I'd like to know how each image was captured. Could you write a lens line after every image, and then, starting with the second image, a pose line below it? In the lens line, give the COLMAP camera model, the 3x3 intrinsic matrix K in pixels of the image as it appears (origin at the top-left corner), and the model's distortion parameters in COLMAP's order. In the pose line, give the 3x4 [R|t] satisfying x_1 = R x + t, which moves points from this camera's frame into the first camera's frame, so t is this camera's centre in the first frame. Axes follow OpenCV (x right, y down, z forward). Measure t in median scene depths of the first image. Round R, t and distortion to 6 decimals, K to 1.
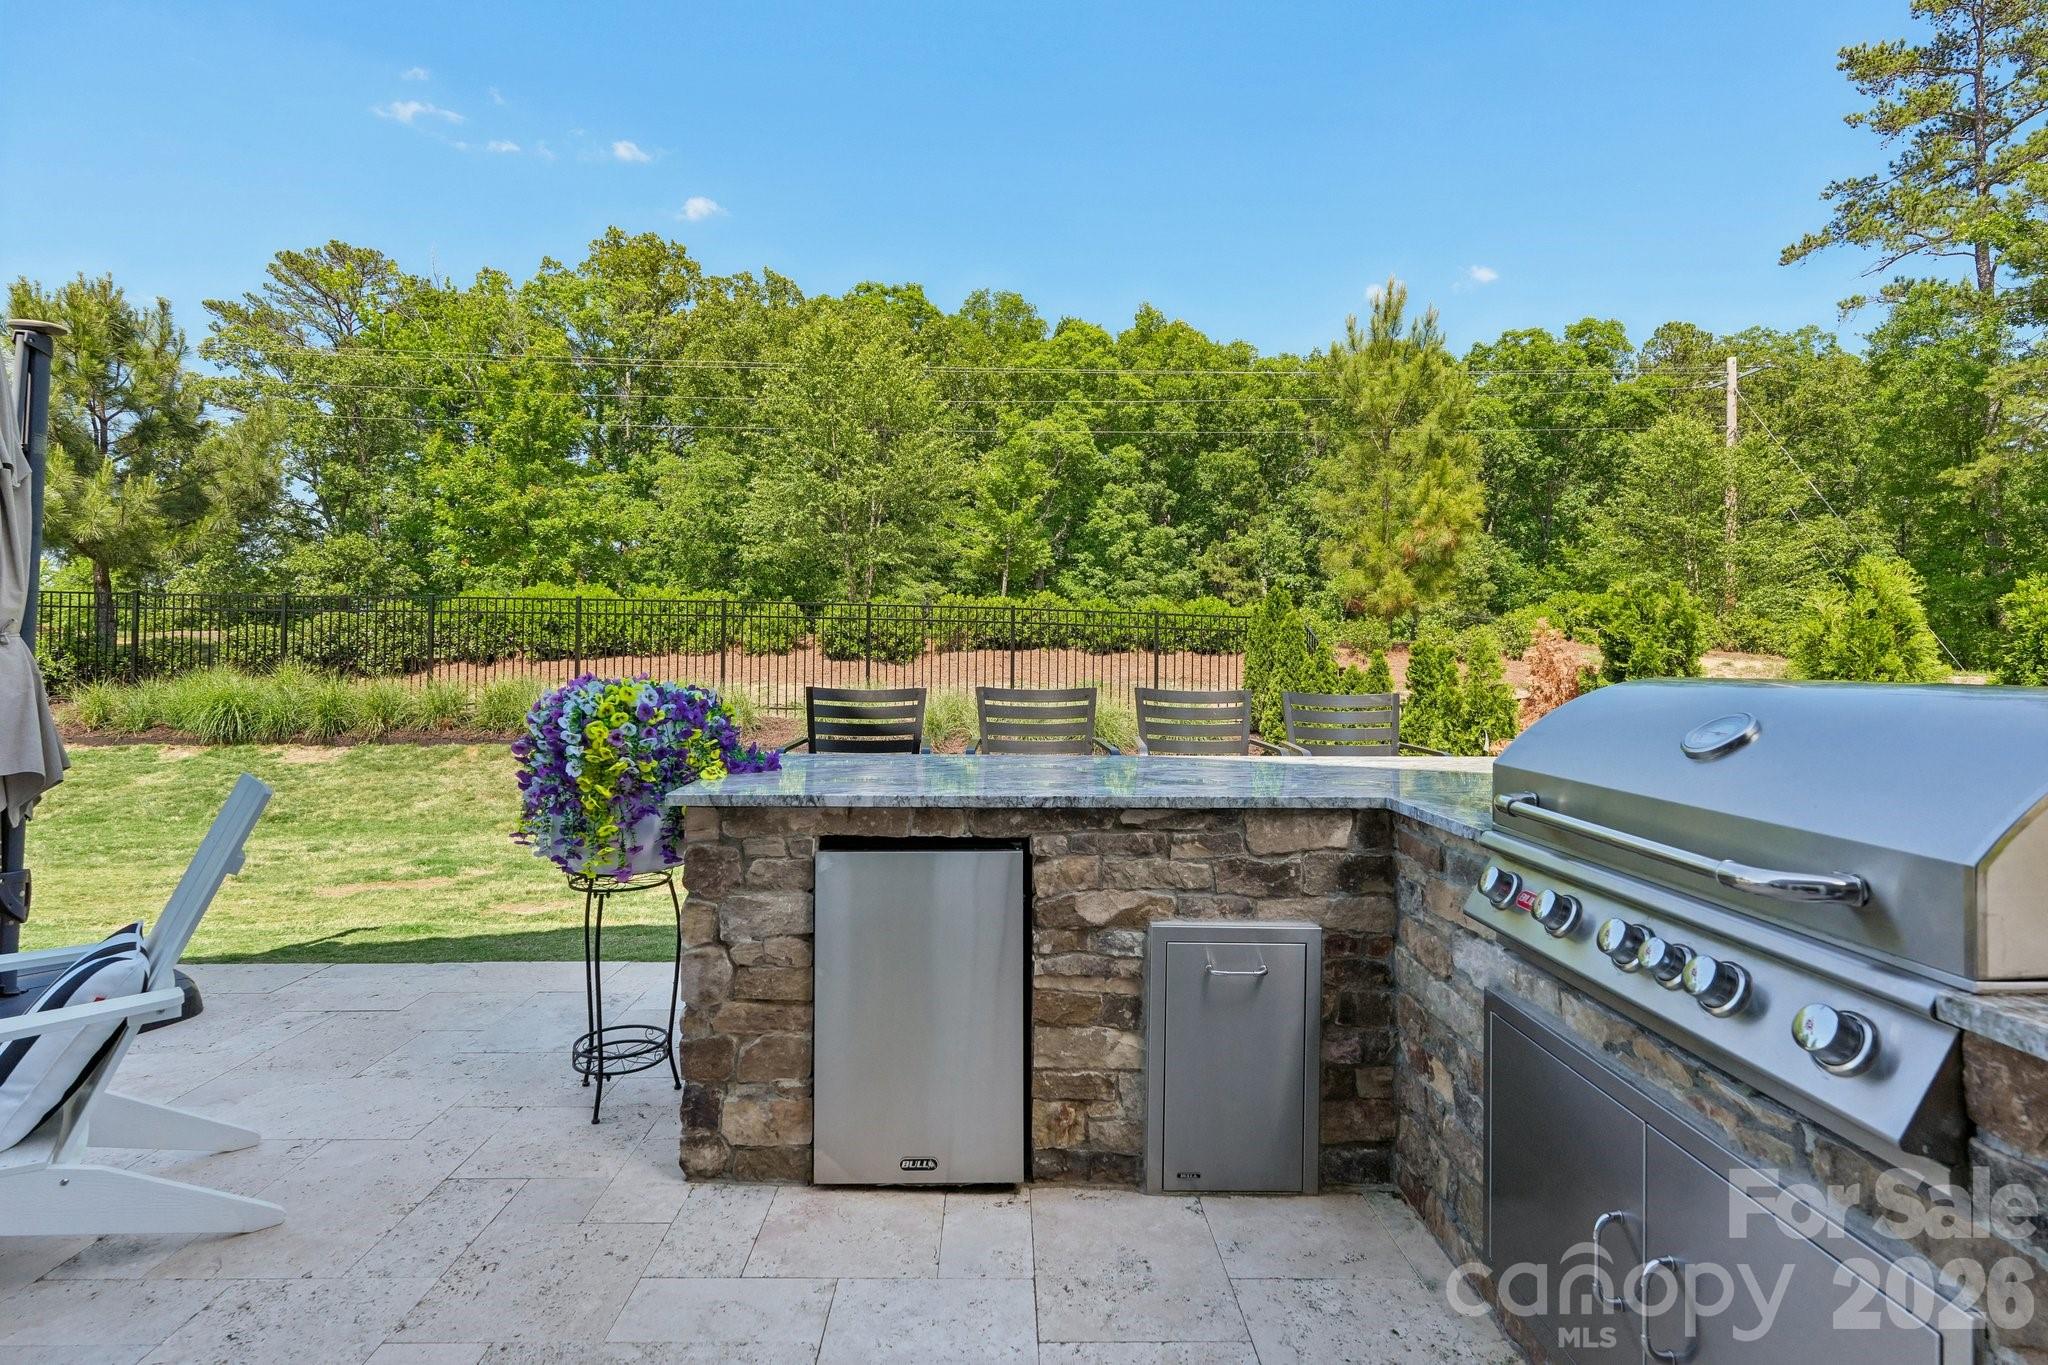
lens RADIAL K [[1020.8, 0, 988.2], [0, 1020.8, 661.2], [0, 0, 1]] dist [0.002485, -0.001066]
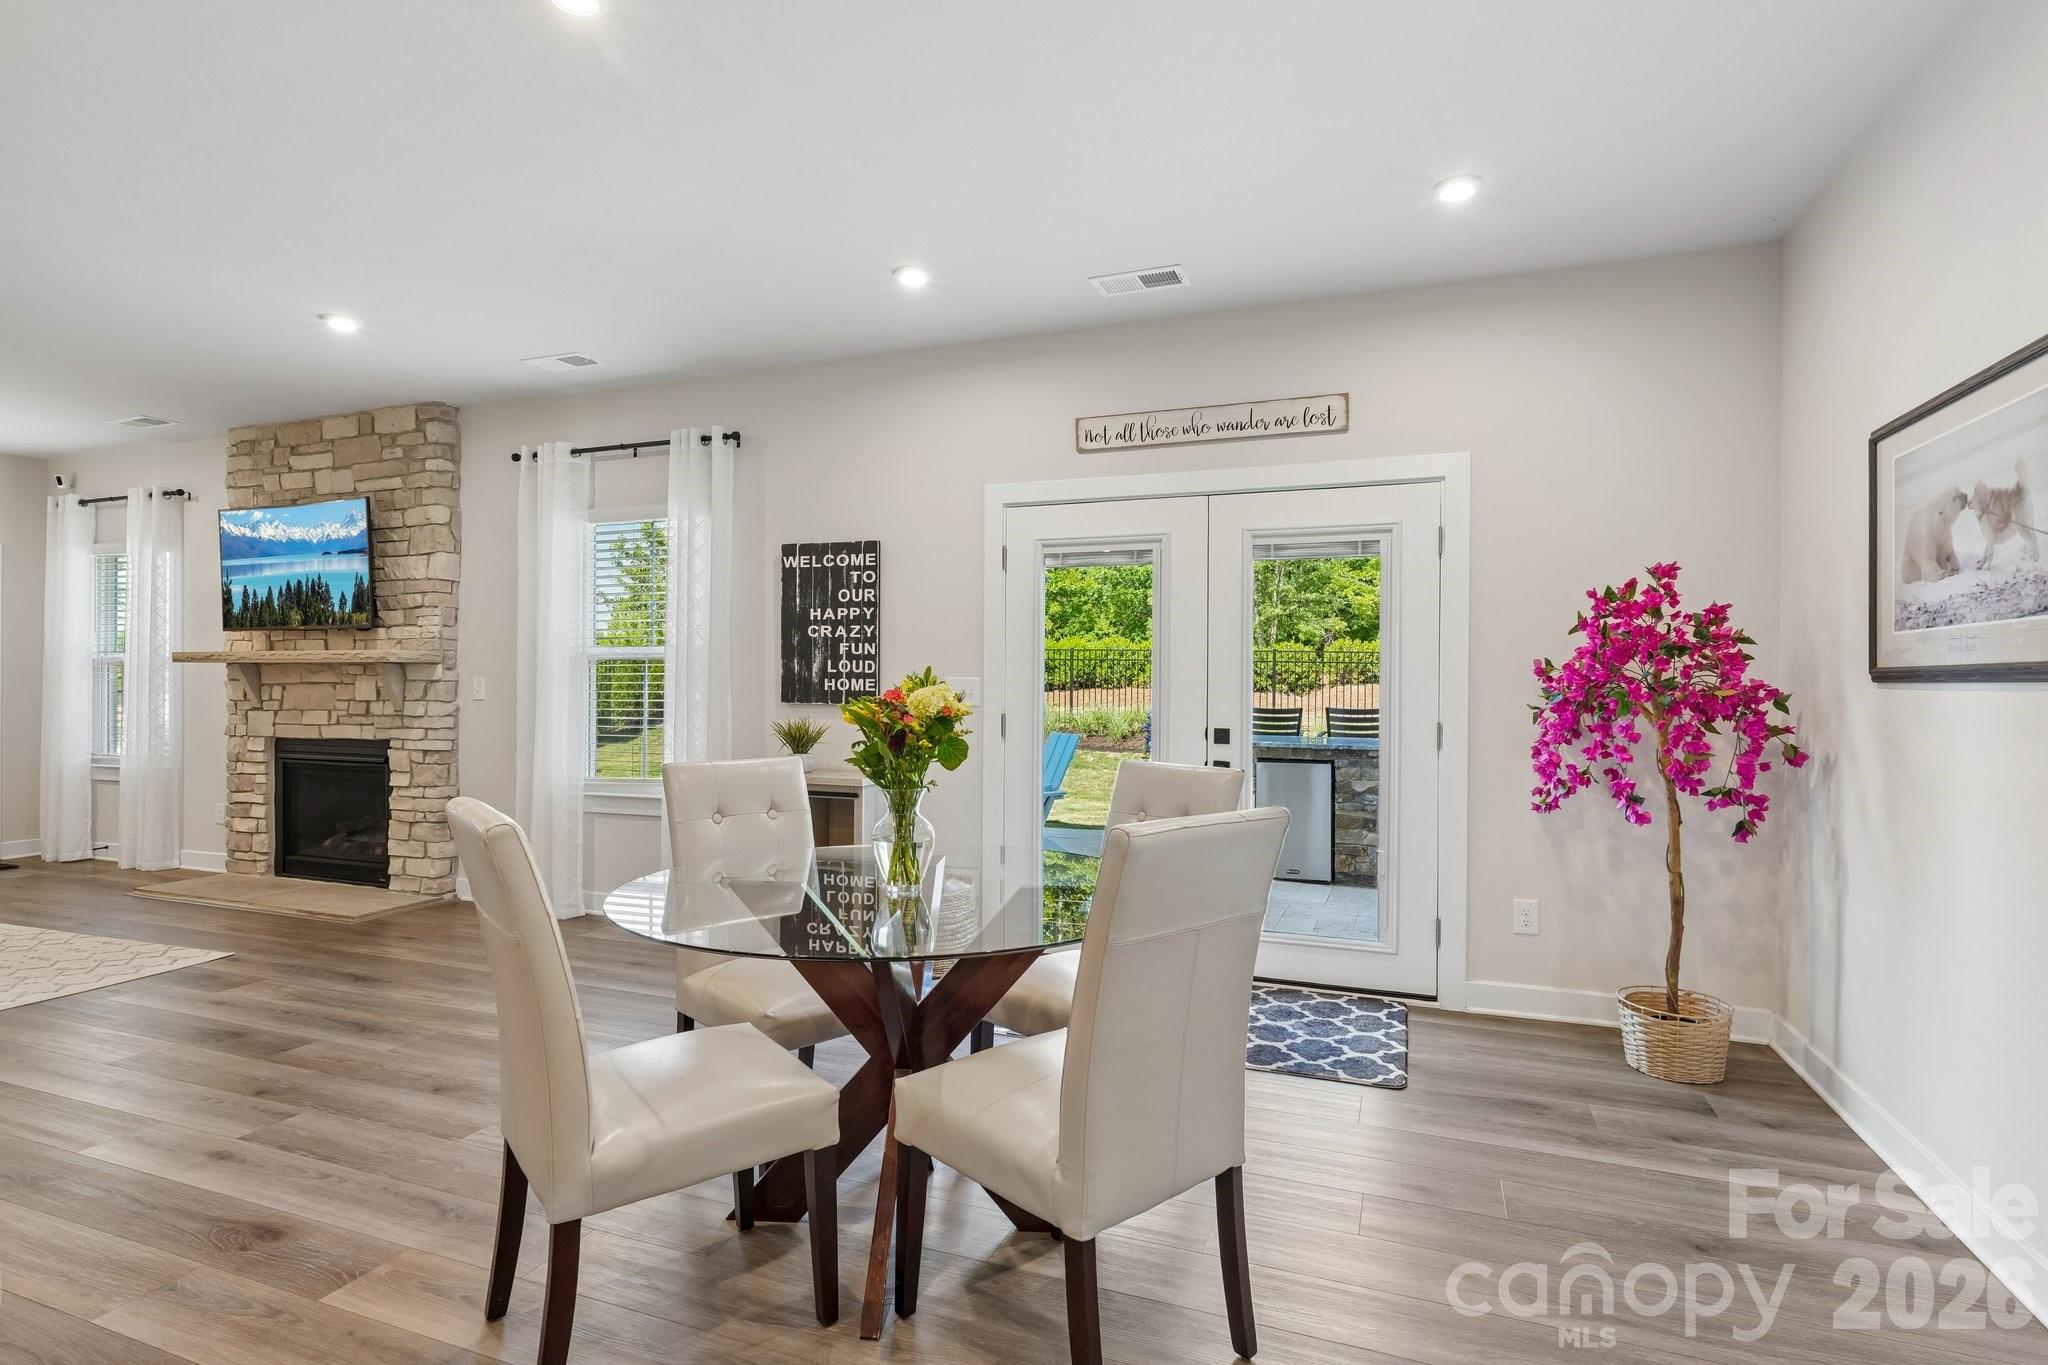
lens RADIAL K [[1002.1, 0, 1024.0], [0, 1002.1, 682.5], [0, 0, 1]] dist [-0.001216, -0.000270]
pose [[0.935816, 0.000094, -0.352490, 0.034159], [-0.002837, 0.999970, -0.007265, -0.002678], [0.352479, 0.007799, 0.935787, -0.297719]]
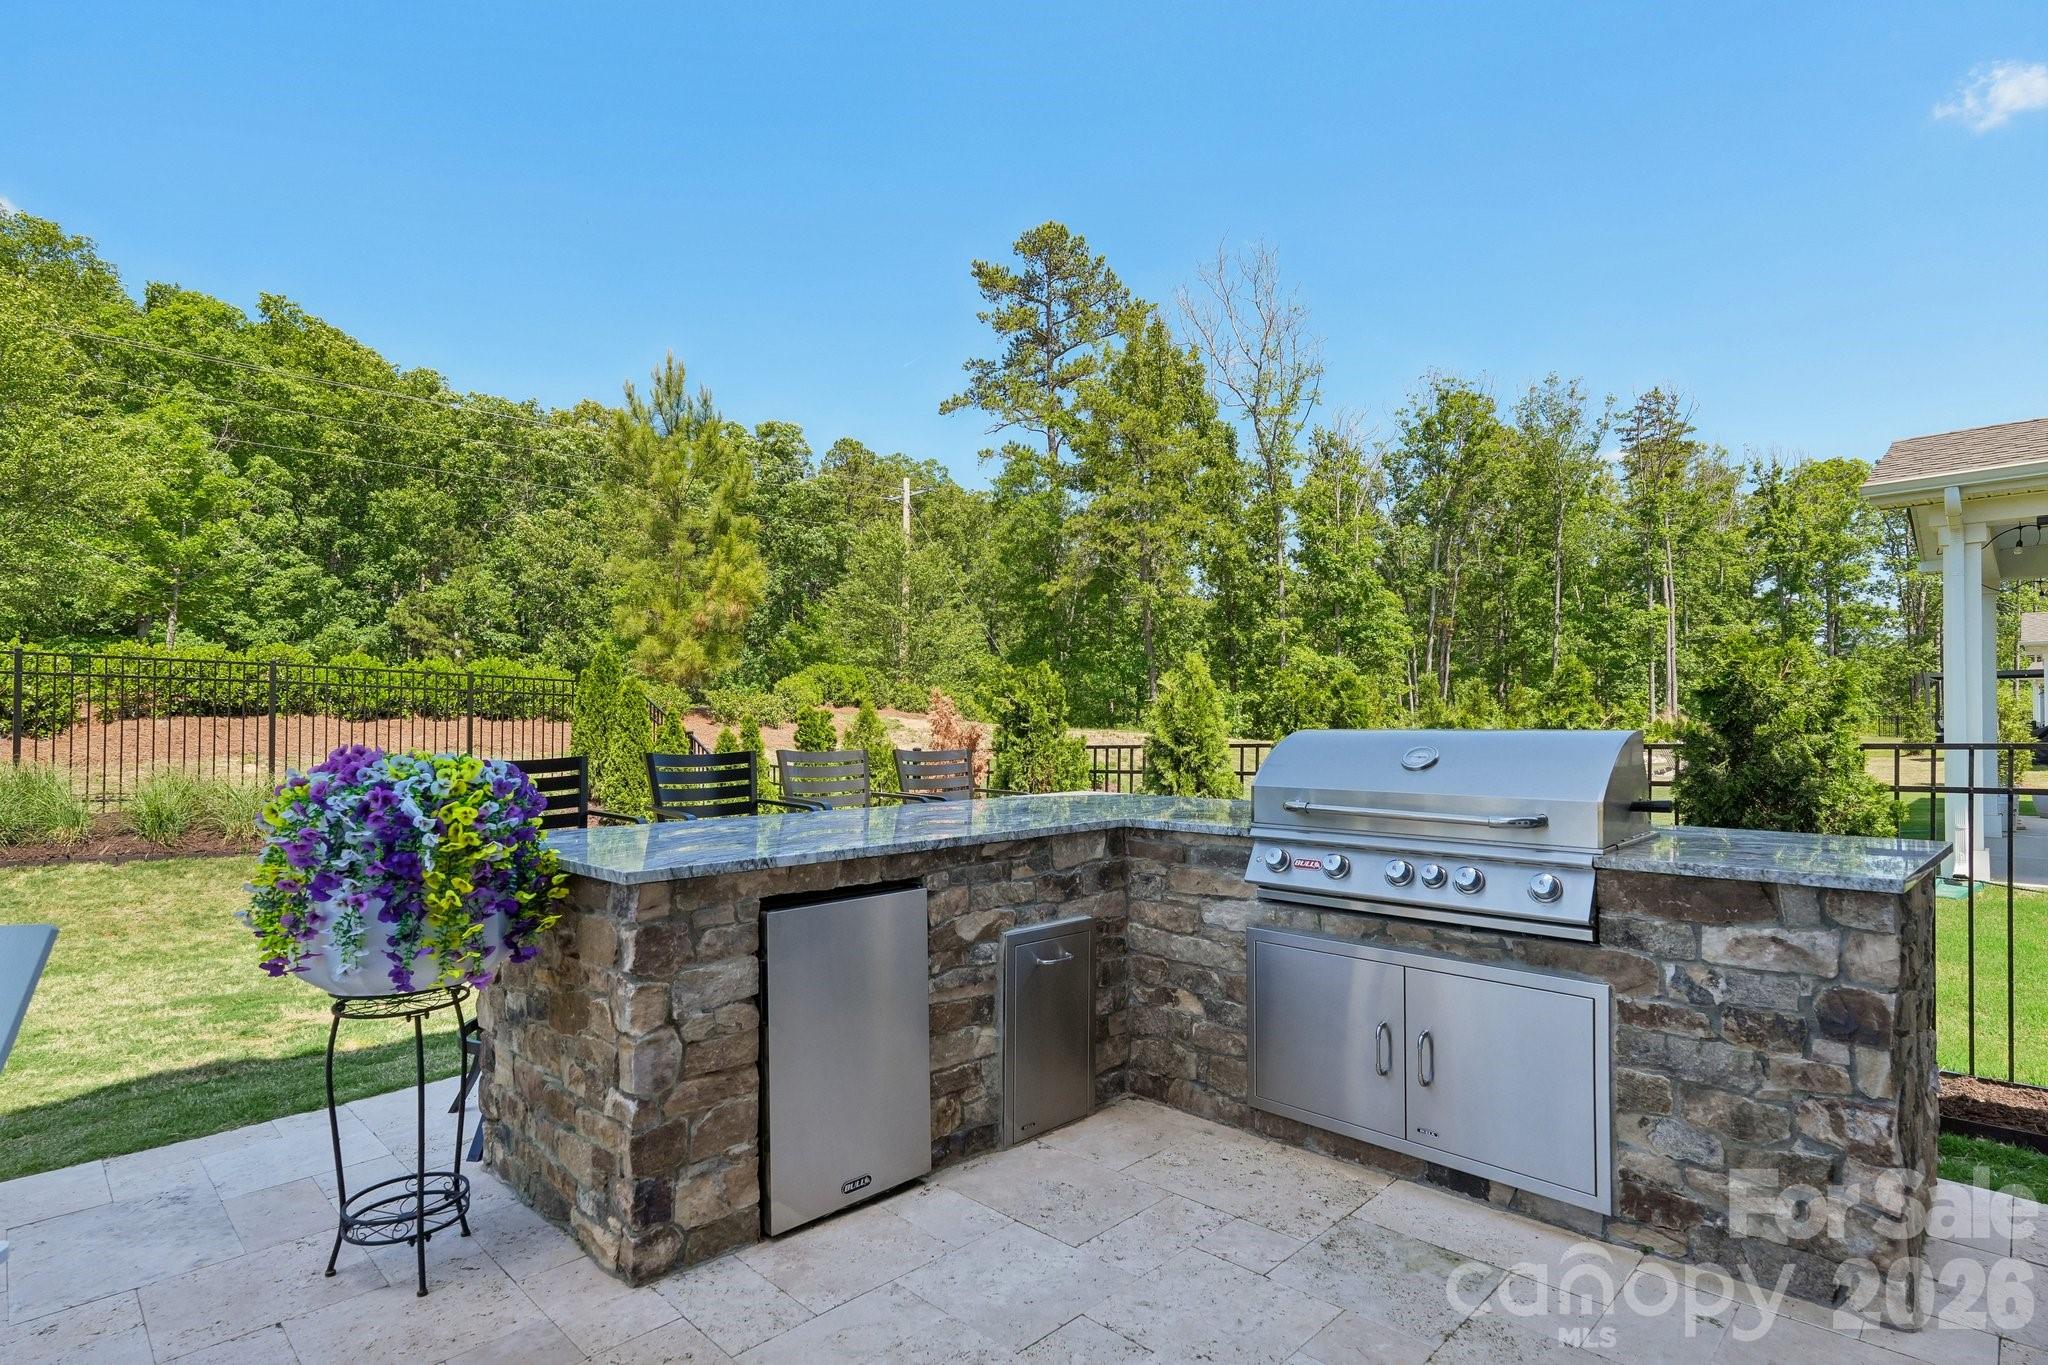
lens RADIAL K [[1029.0, 0, 1023.2], [0, 1029.0, 728.7], [0, 0, 1]] dist [-0.000864, 0.000092]
pose [[0.713835, -0.012465, 0.700203, -0.111662], [0.010687, 0.999919, 0.006906, -0.000360], [-0.700232, 0.002554, 0.713911, 0.013469]]
